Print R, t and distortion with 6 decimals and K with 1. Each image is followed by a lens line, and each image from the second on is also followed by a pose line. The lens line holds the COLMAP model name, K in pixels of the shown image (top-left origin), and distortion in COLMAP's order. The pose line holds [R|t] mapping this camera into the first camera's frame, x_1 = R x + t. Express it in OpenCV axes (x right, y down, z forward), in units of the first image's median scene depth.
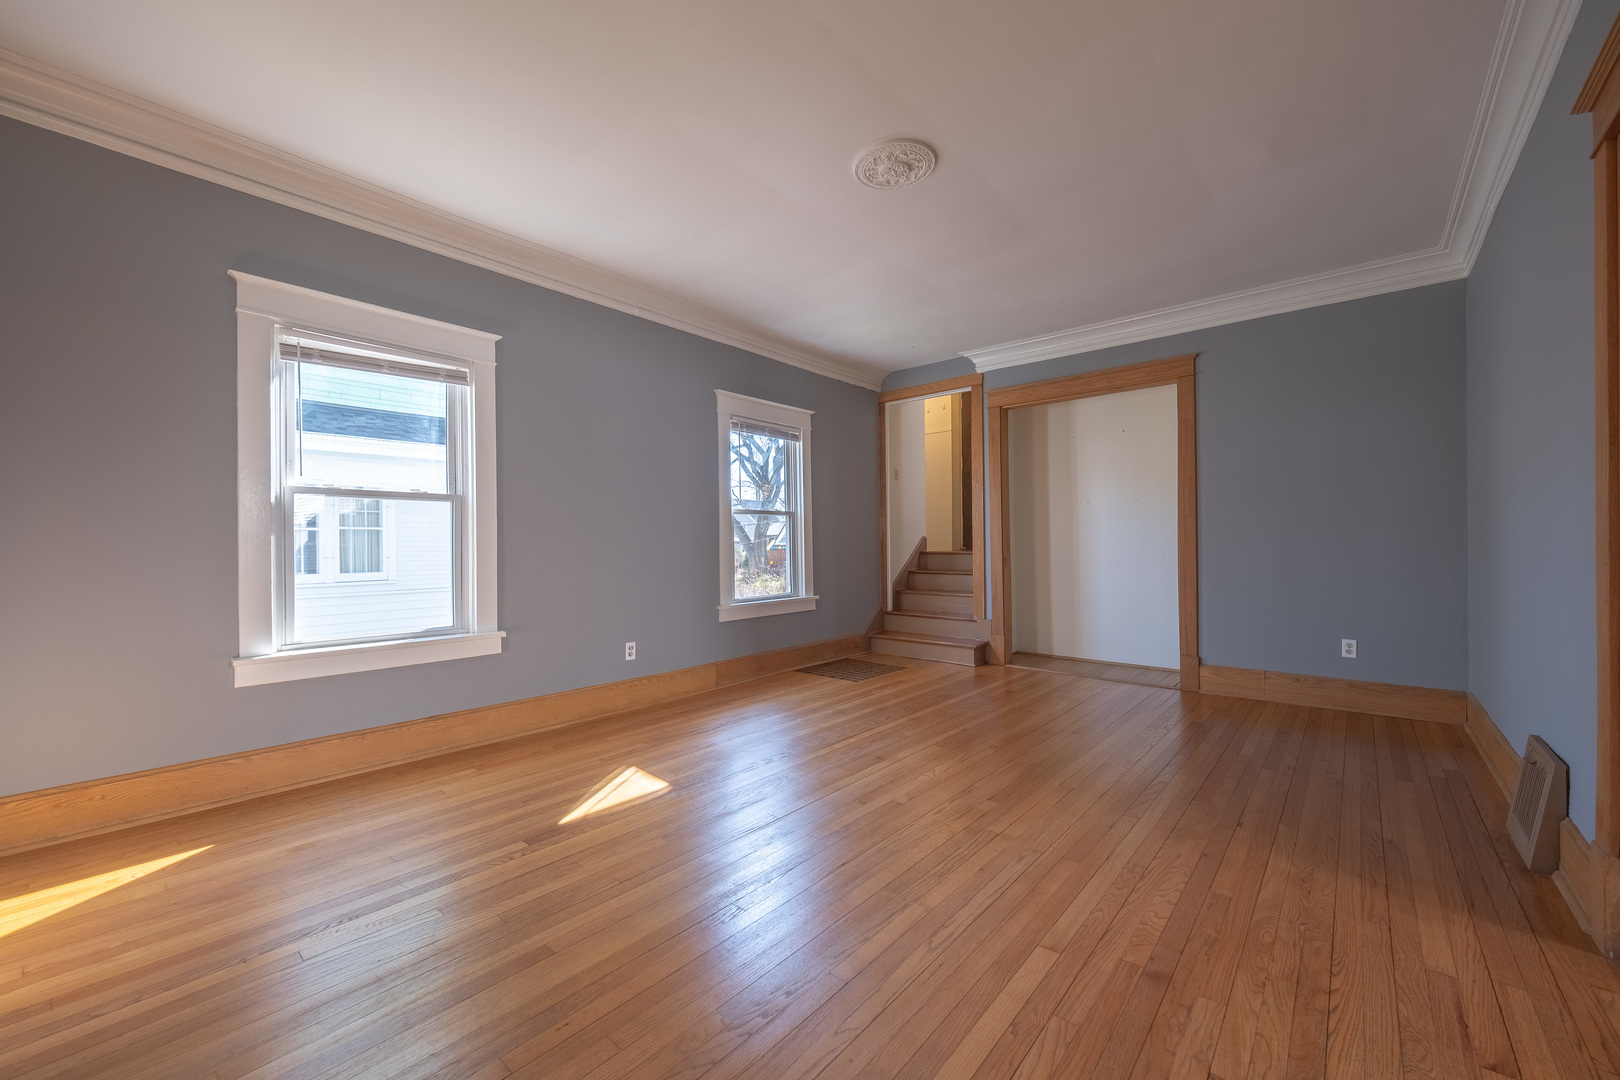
lens RADIAL K [[629.6, 0, 810.0], [0, 629.6, 540.0], [0, 0, 1]] dist [0.000213, -0.000258]
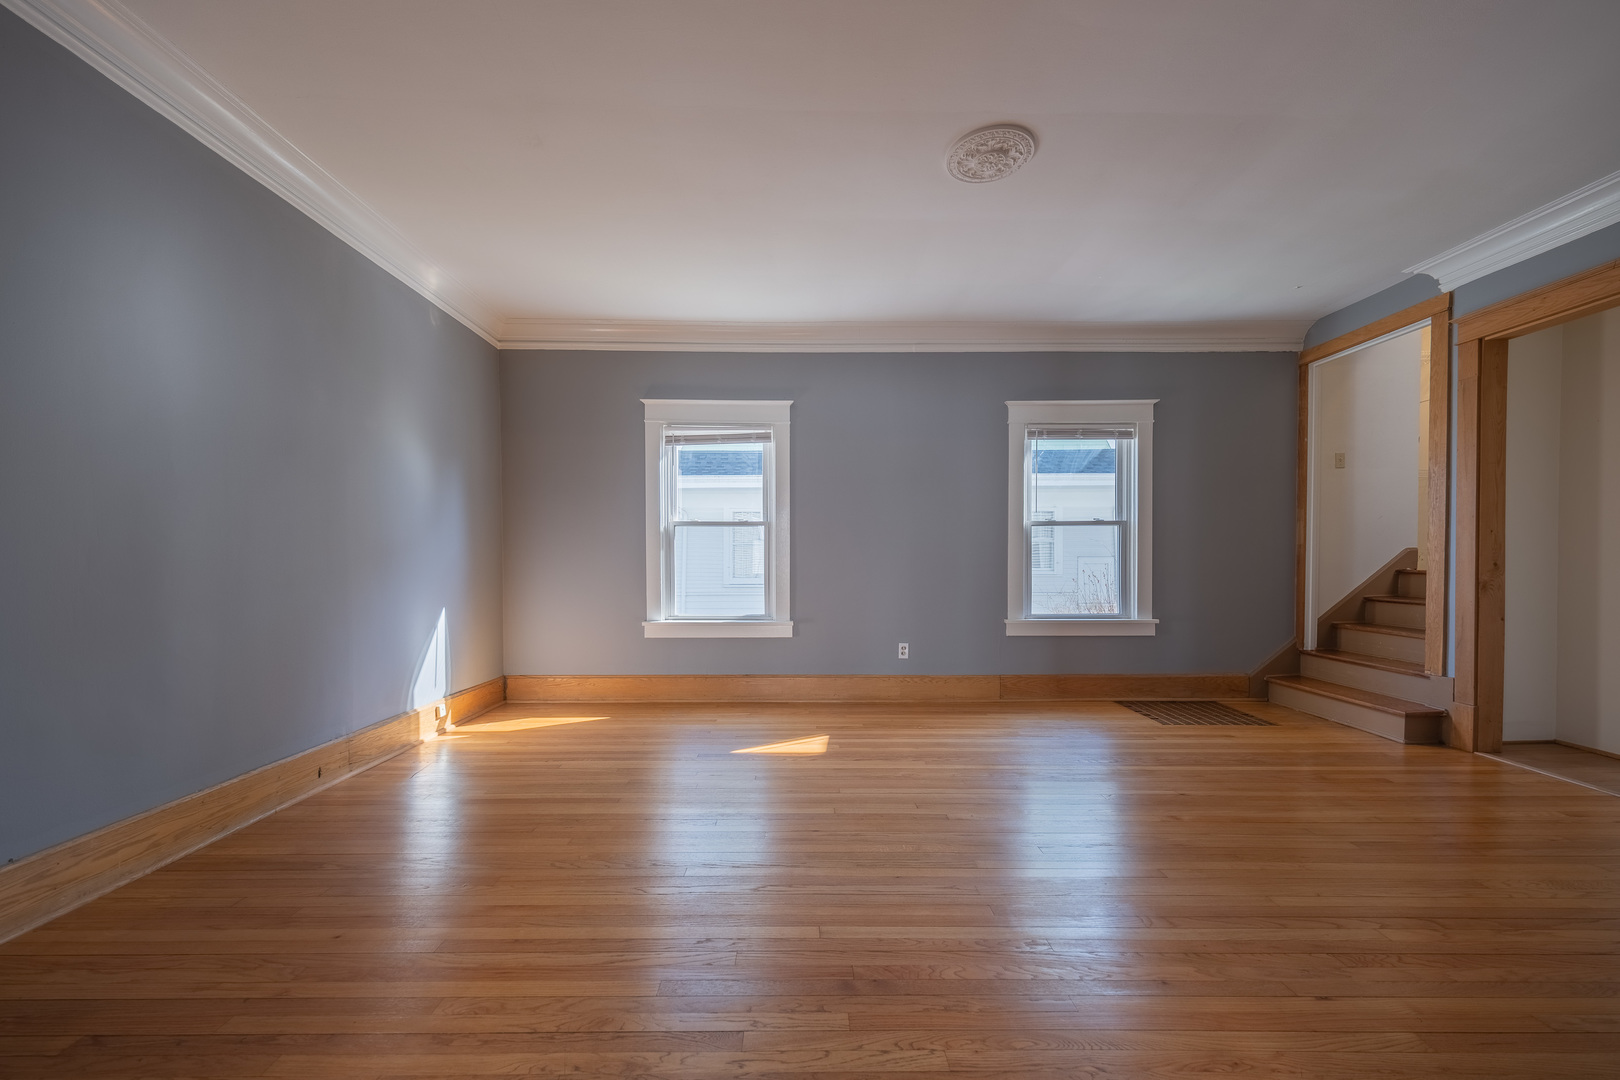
lens RADIAL K [[649.7, 0, 802.8], [0, 649.7, 575.8], [0, 0, 1]] dist [0.000383, -0.000240]
pose [[0.654134, 0.027459, -0.755880, 0.362340], [0.001020, 0.999308, 0.037185, -0.002984], [0.756378, -0.025095, 0.653654, 0.070631]]
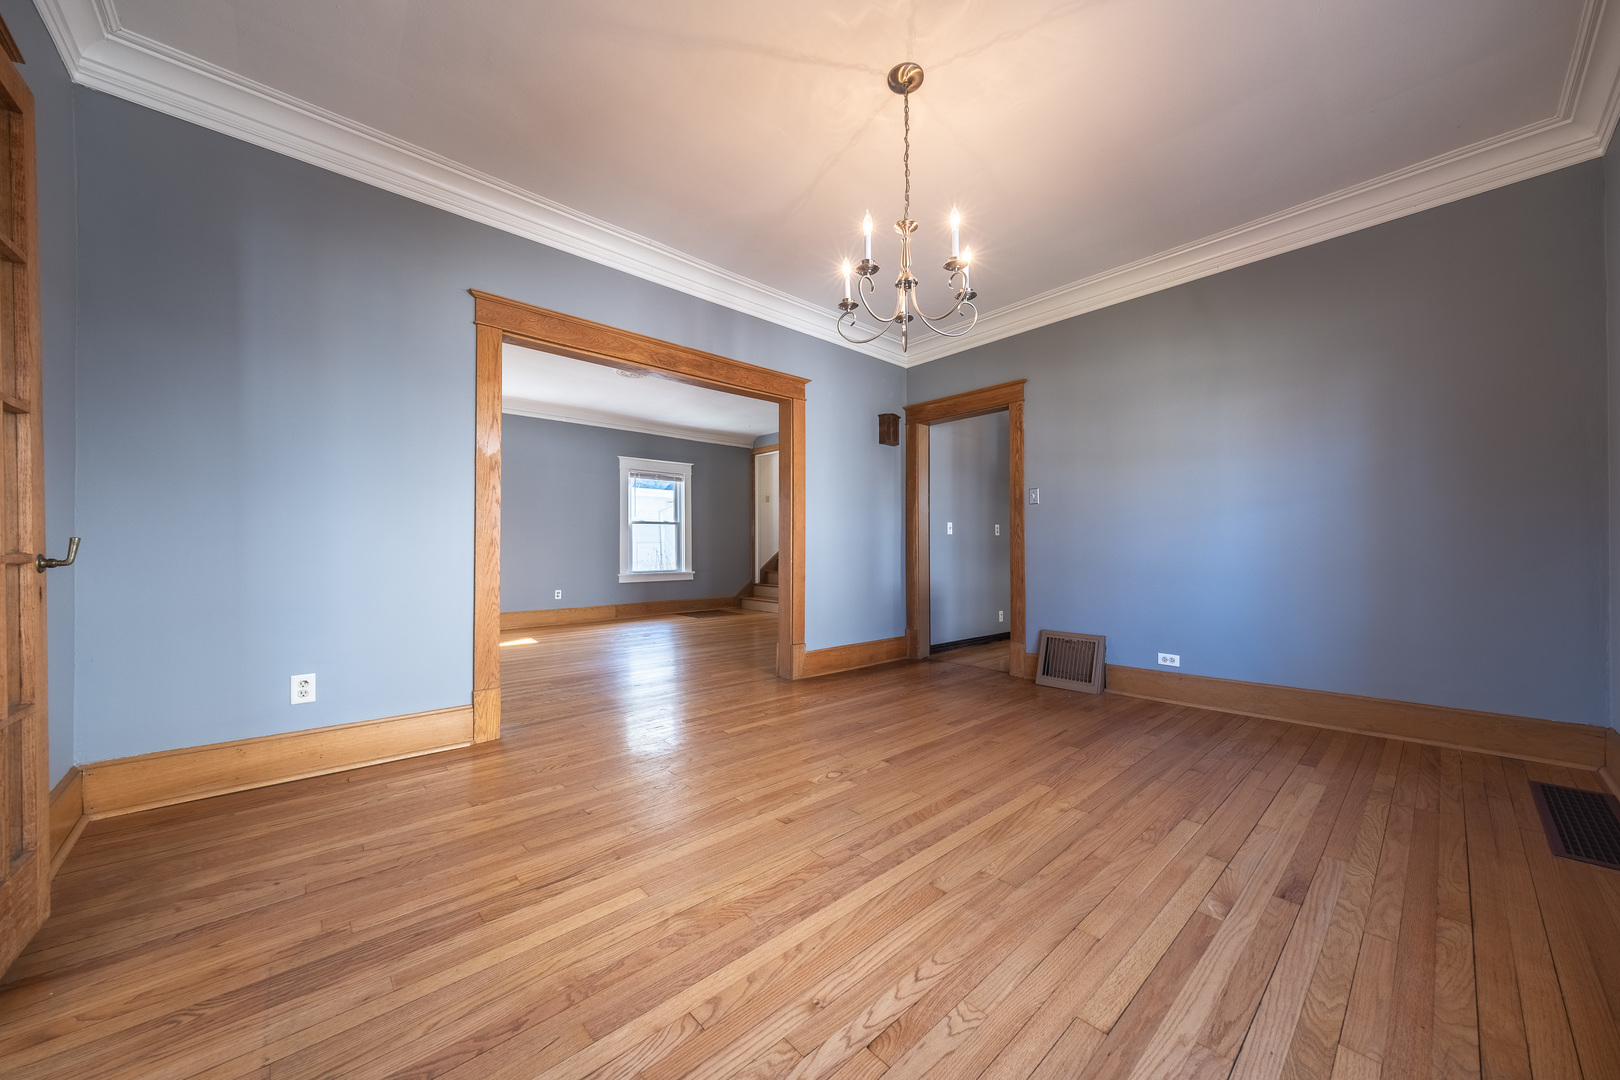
lens RADIAL K [[550.7, 0, 834.8], [0, 550.7, 542.1], [0, 0, 1]] dist [0.020511, -0.006845]
pose [[0.992313, 0.010055, -0.123342, 0.583882], [-0.009667, 0.999946, 0.003747, -0.000889], [0.123373, -0.002526, 0.992357, -0.450761]]
